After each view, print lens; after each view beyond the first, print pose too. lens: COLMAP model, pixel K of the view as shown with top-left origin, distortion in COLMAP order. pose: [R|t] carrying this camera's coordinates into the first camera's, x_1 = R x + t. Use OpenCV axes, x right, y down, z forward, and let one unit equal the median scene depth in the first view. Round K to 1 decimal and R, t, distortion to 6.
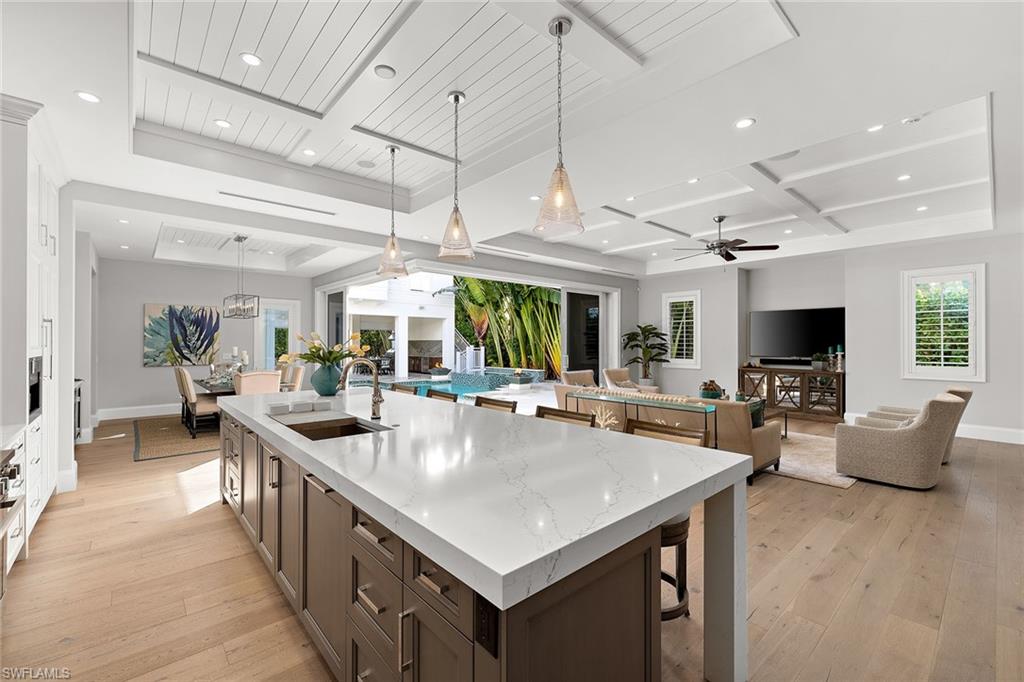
lens RADIAL K [[436.1, 0, 511.9], [0, 436.1, 340.8], [0, 0, 1]] dist [0.004640, -0.000296]
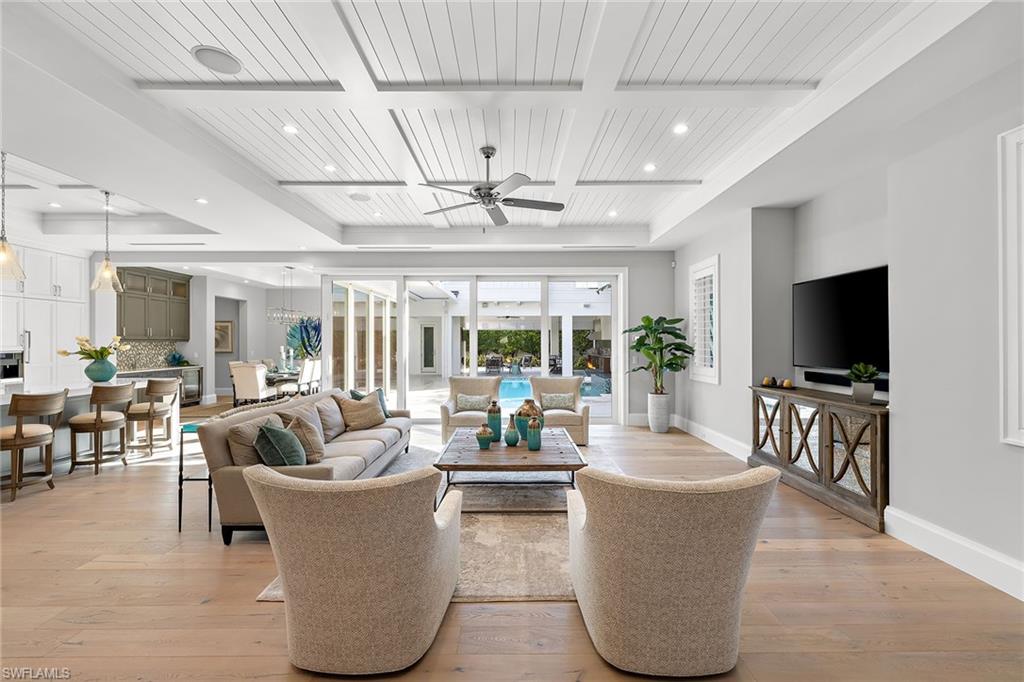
lens RADIAL K [[436.1, 0, 513.8], [0, 436.1, 340.8], [0, 0, 1]] dist [0.004640, -0.000296]
pose [[0.760015, -0.004317, -0.649891, 0.311472], [0.005632, 0.999984, -0.000055, 0.000524], [0.649881, -0.003618, 0.760027, 0.161597]]
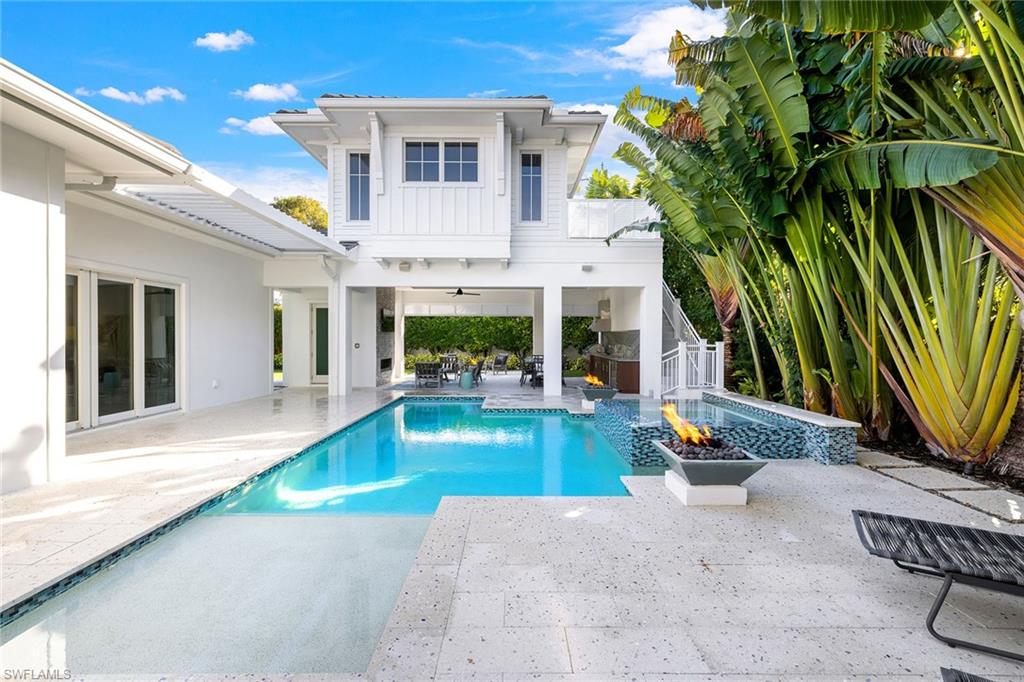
lens RADIAL K [[436.1, 0, 511.0], [0, 436.1, 338.1], [0, 0, 1]] dist [0.004640, -0.000296]
pose [[0.752915, 0.001344, -0.658116, 0.079982], [0.000807, 0.999995, 0.002965, 0.008379], [0.658117, -0.002763, 0.752911, 0.551162]]
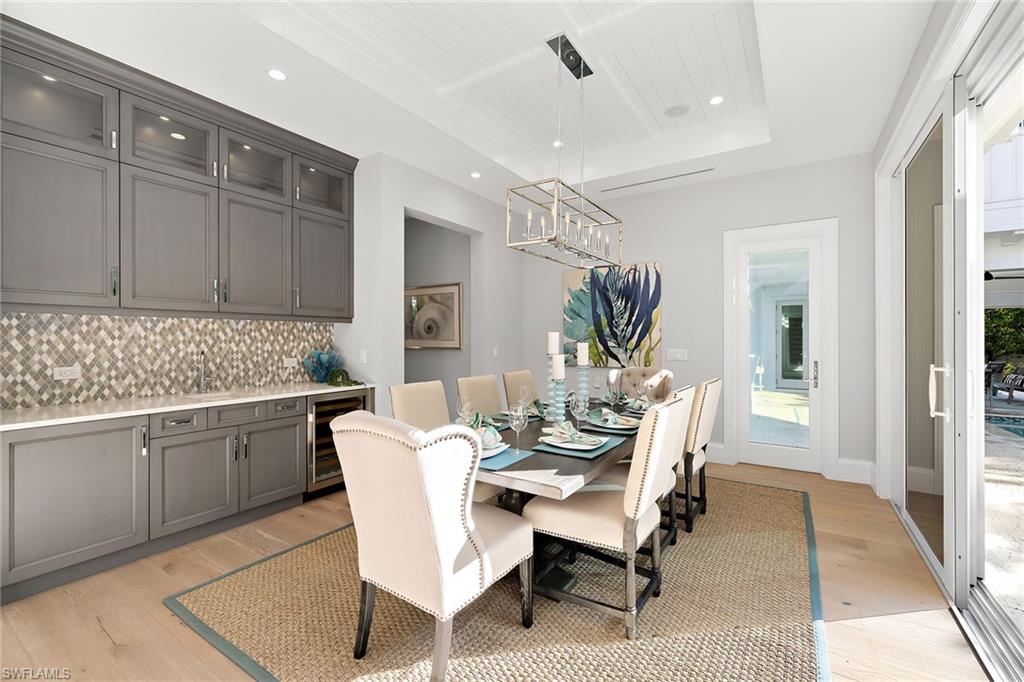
lens RADIAL K [[436.1, 0, 512.5], [0, 436.1, 337.3], [0, 0, 1]] dist [0.004640, -0.000296]
pose [[0.274912, -0.001679, -0.961468, -0.099435], [0.004843, 0.999988, -0.000362, 0.006951], [0.961457, -0.004557, 0.274917, 0.324509]]
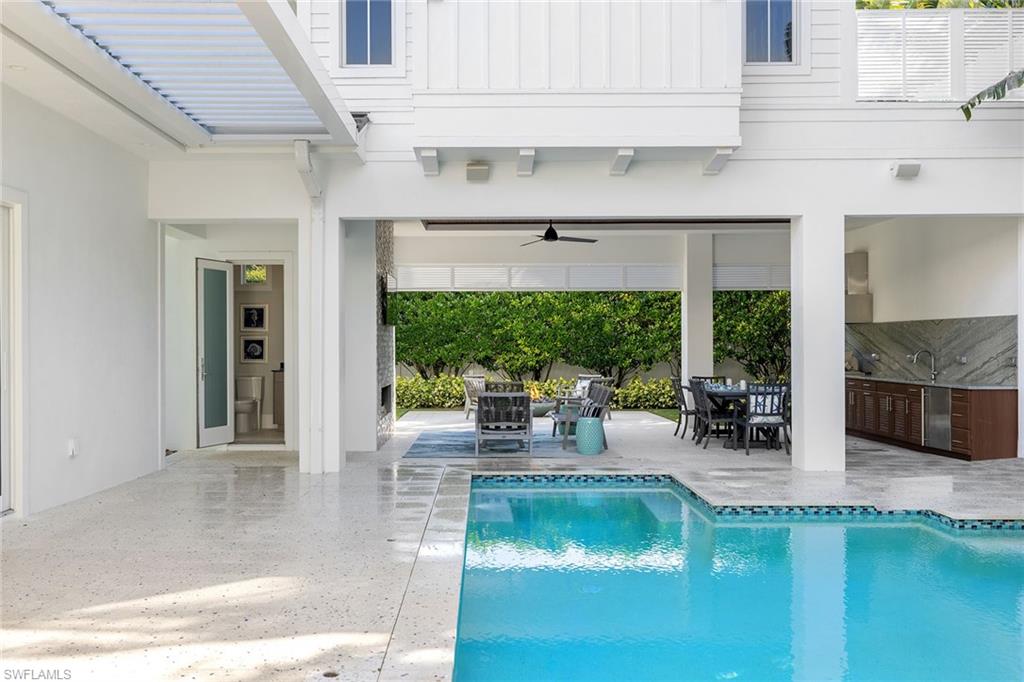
lens RADIAL K [[892.4, 0, 482.0], [0, 892.4, 336.2], [0, 0, 1]] dist [0.018506, 0.012651]
pose [[0.749384, -0.007360, -0.662094, -0.065100], [0.005030, 0.999973, -0.005423, 0.011867], [0.662116, 0.000733, 0.749401, 0.516030]]
